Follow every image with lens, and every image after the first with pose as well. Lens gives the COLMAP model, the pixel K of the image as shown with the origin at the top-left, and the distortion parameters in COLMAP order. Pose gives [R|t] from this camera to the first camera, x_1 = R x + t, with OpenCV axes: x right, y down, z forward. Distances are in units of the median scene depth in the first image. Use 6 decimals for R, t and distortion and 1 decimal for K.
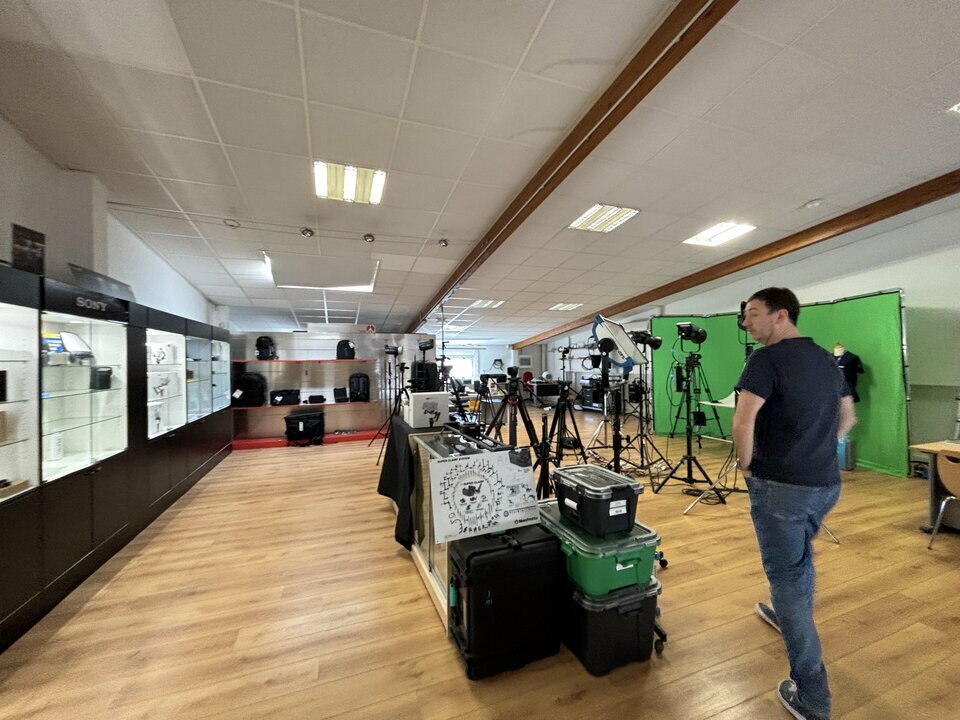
lens RADIAL K [[387.1, 0, 477.9], [0, 387.1, 360.0], [0, 0, 1]] dist [-0.000677, 0.000003]
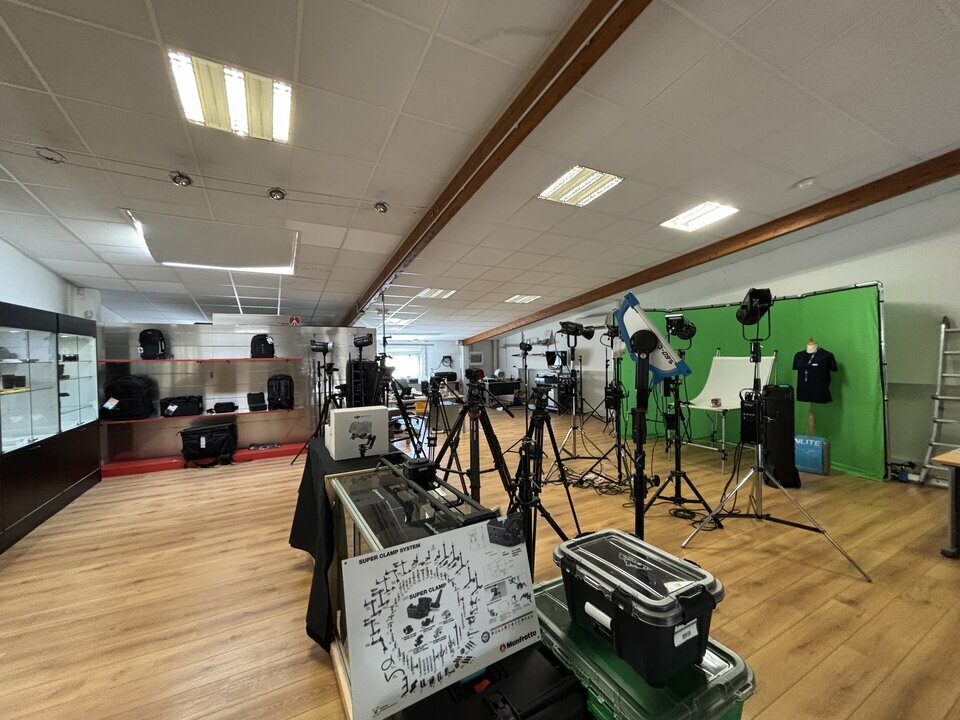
lens RADIAL K [[387.1, 0, 477.9], [0, 387.1, 360.0], [0, 0, 1]] dist [-0.000677, 0.000003]
pose [[0.990418, -0.005125, 0.138004, -0.006605], [0.003575, 0.999928, 0.011478, -0.007989], [-0.138052, -0.010875, 0.990365, 0.198424]]
